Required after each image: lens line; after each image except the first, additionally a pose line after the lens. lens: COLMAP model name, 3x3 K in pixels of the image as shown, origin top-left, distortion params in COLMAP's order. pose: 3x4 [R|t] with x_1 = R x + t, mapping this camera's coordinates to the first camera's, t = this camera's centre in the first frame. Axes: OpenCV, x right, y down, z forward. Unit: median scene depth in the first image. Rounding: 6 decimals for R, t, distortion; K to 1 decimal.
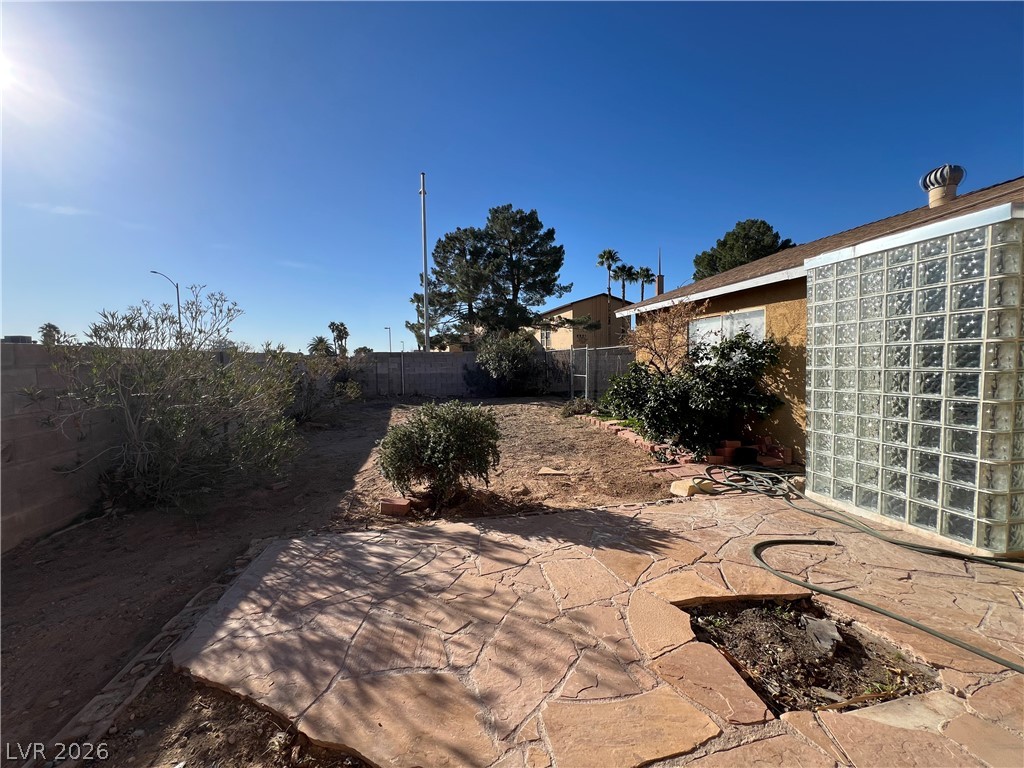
lens RADIAL K [[410.6, 0, 510.2], [0, 410.6, 384.5], [0, 0, 1]] dist [-0.005111, 0.000559]
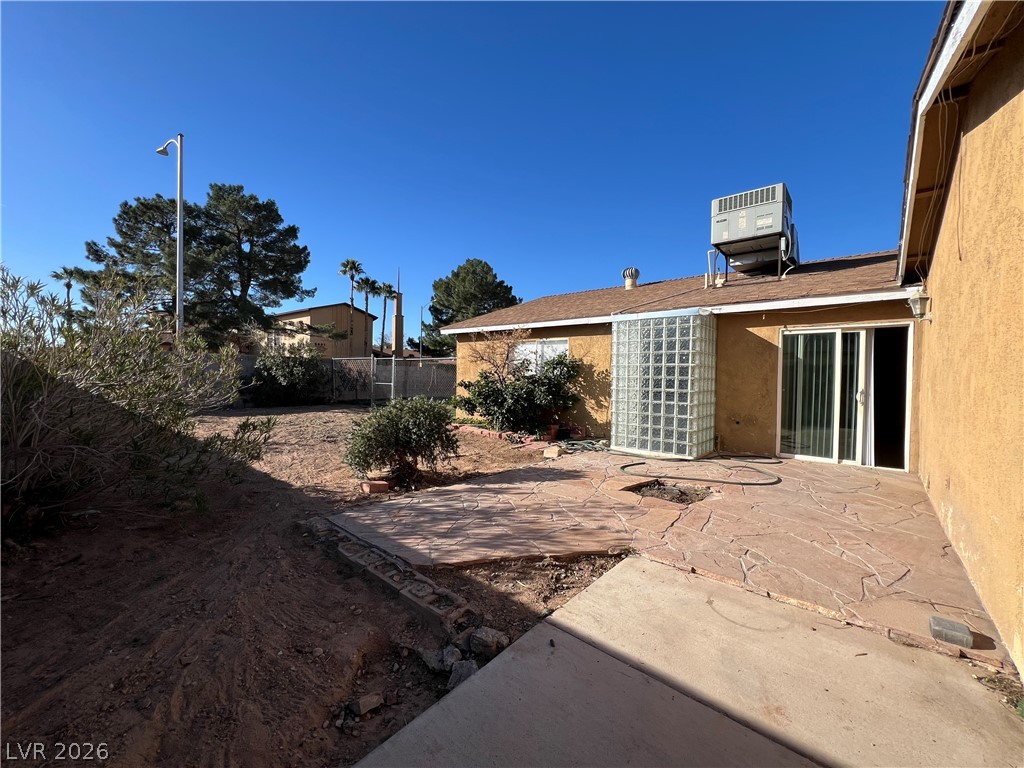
lens RADIAL K [[410.6, 0, 513.3], [0, 410.6, 382.0], [0, 0, 1]] dist [-0.005111, 0.000559]
pose [[0.795676, 0.020465, 0.605377, -0.419199], [0.002754, 0.999296, -0.037402, 0.029995], [-0.605716, 0.031428, 0.795060, -0.094499]]
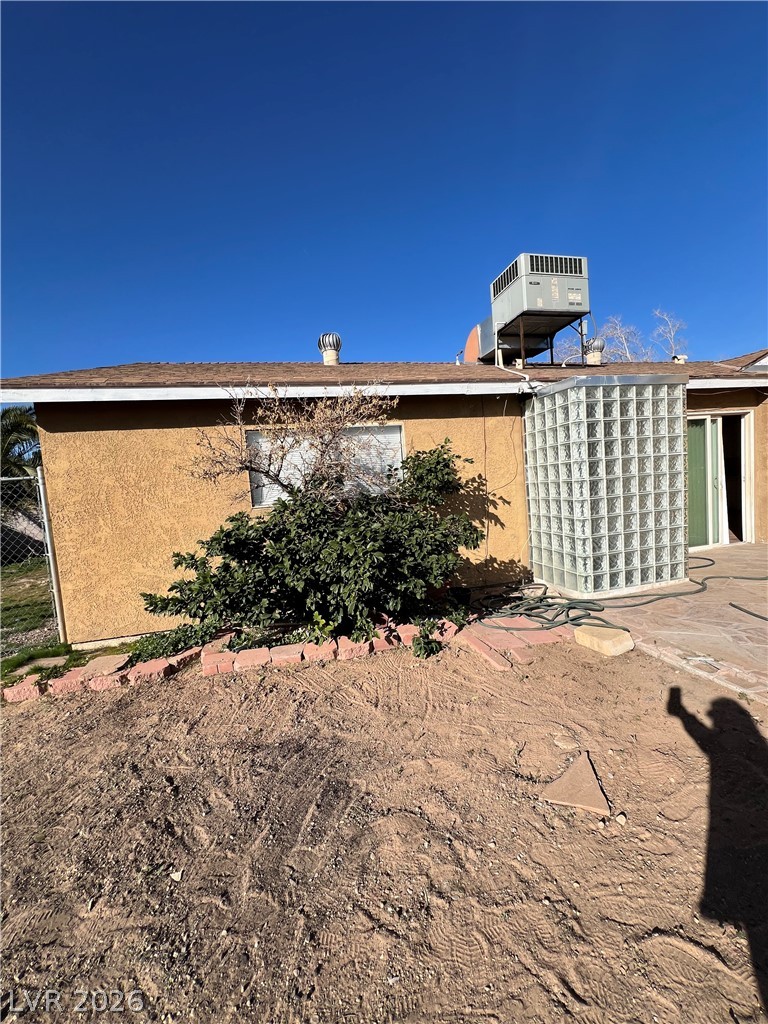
lens RADIAL K [[410.6, 0, 384.4], [0, 410.6, 510.2], [0, 0, 1]] dist [-0.005111, 0.000559]
pose [[-0.036392, -0.047110, 0.998227, -0.194706], [0.136521, 0.989289, 0.051665, -0.053601], [-0.989968, 0.138159, -0.029570, 0.943918]]
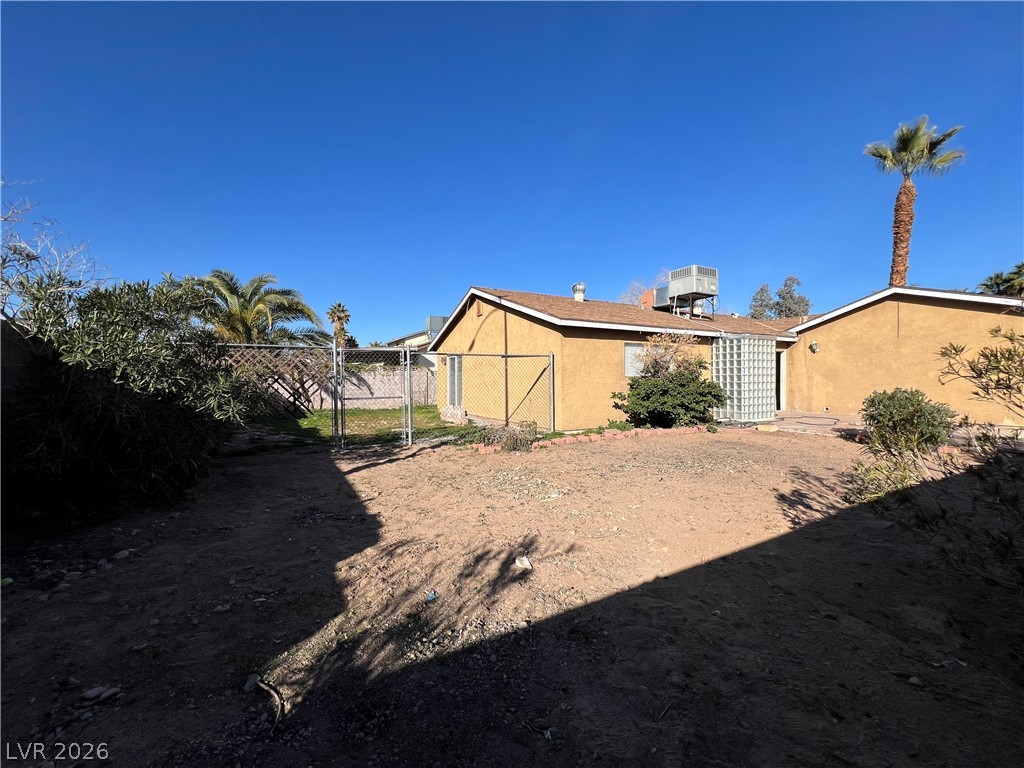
lens RADIAL K [[410.6, 0, 512.4], [0, 410.6, 383.7], [0, 0, 1]] dist [-0.005111, 0.000559]
pose [[-0.297104, 0.003398, 0.954839, -0.843510], [0.068243, 0.997512, 0.017684, -0.081084], [-0.952403, 0.070415, -0.296596, 1.981794]]
